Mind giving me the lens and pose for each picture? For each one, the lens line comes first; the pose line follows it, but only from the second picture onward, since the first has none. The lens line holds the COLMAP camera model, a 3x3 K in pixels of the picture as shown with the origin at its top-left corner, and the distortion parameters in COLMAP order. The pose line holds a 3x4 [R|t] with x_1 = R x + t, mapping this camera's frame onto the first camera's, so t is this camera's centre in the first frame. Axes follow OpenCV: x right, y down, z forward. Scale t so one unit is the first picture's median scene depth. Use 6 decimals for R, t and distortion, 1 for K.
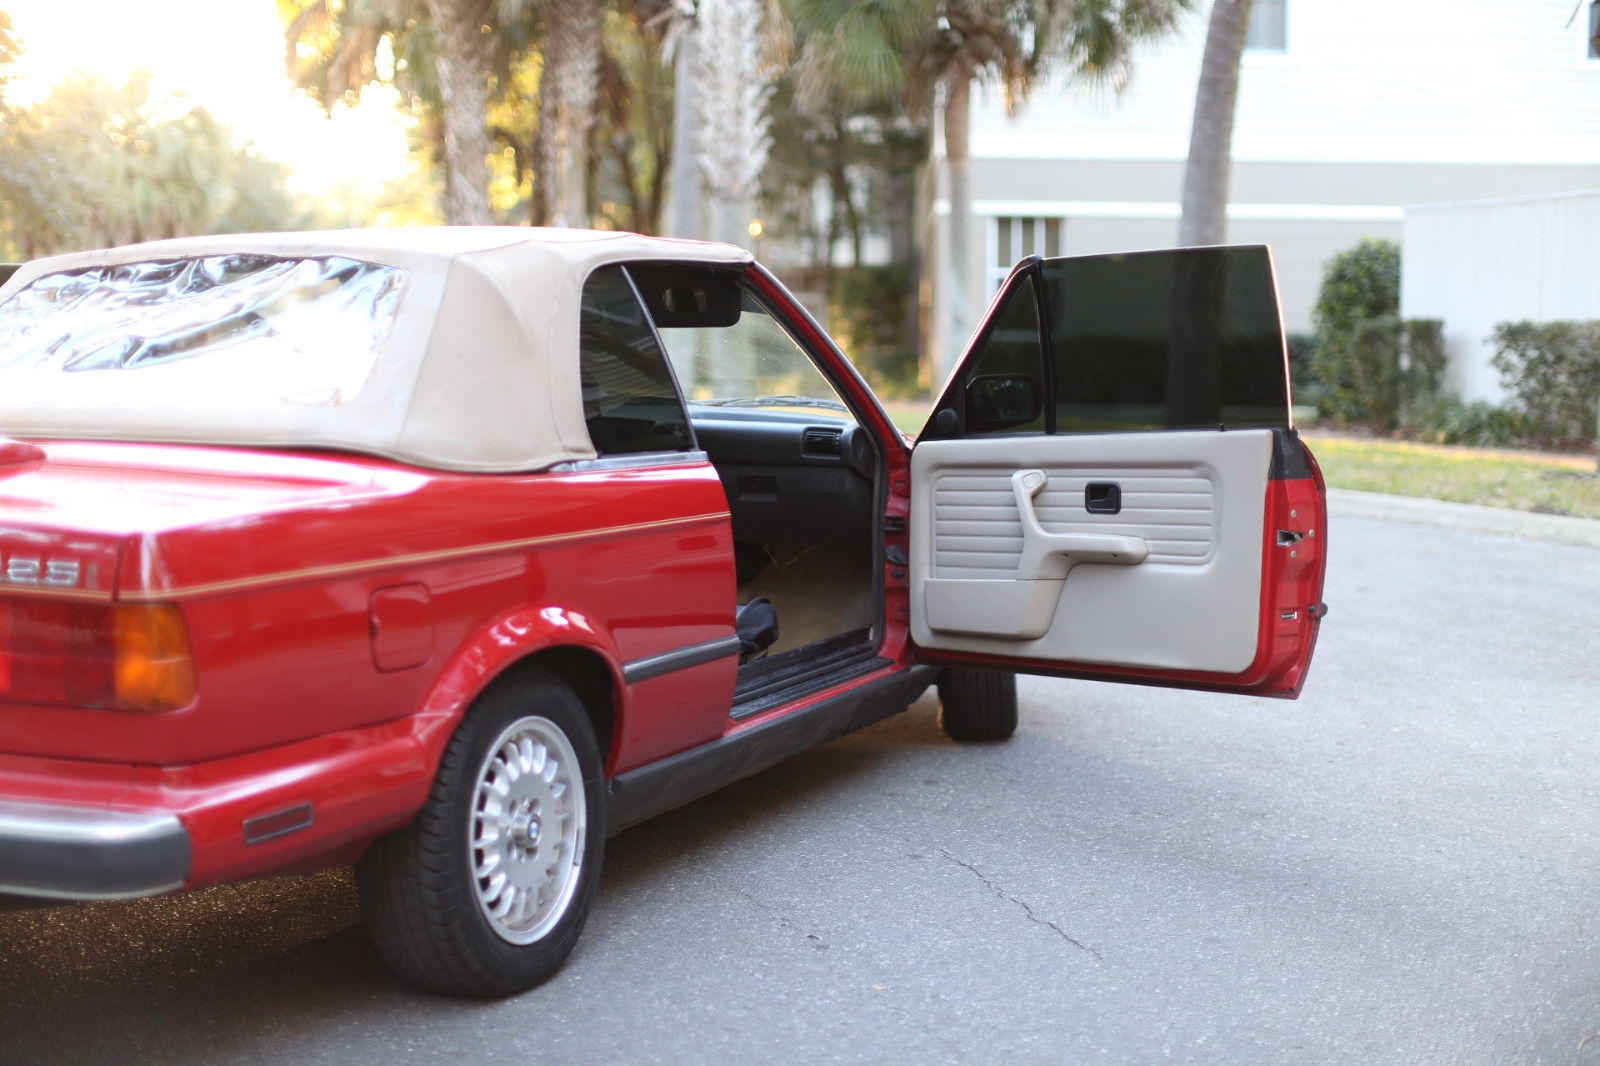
lens RADIAL K [[2329.7, 0, 804.4], [0, 2329.7, 523.2], [0, 0, 1]] dist [-0.137261, 0.000000]
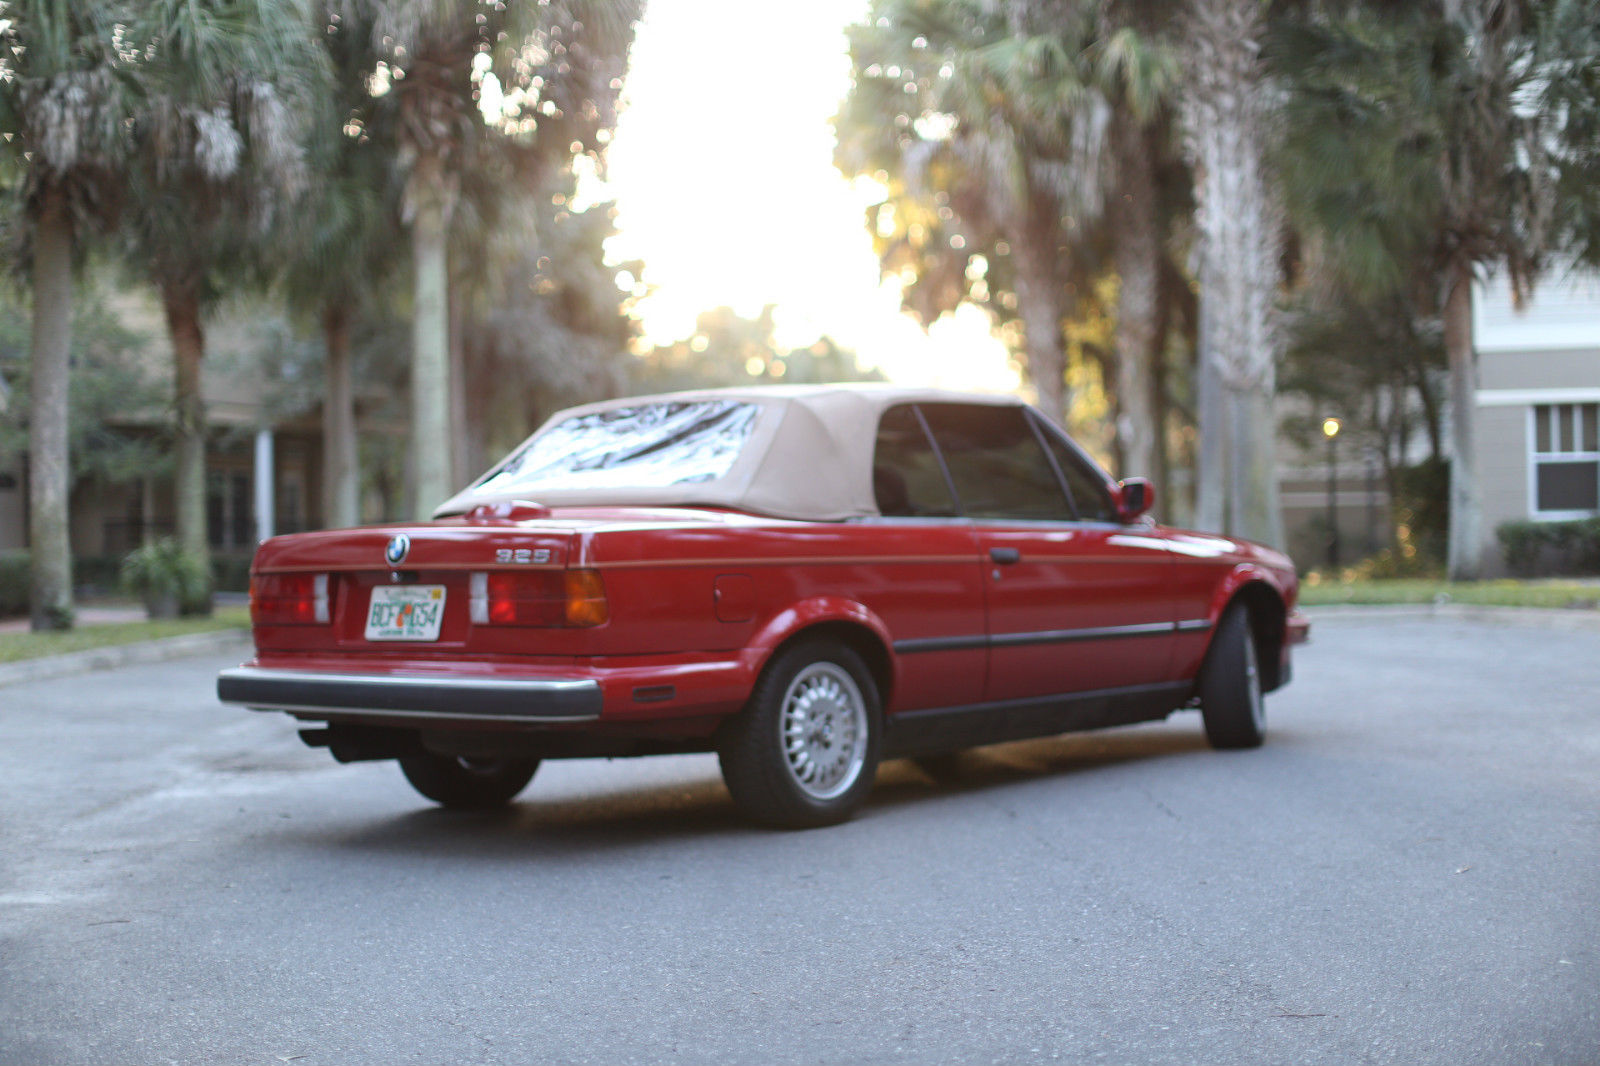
lens RADIAL K [[2329.7, 0, 798.0], [0, 2329.7, 543.3], [0, 0, 1]] dist [-0.137261, 0.000000]
pose [[0.961160, -0.024119, -0.274935, 0.318661], [0.000683, 0.996379, -0.085019, 0.135168], [0.275990, 0.081529, 0.957696, -0.610944]]
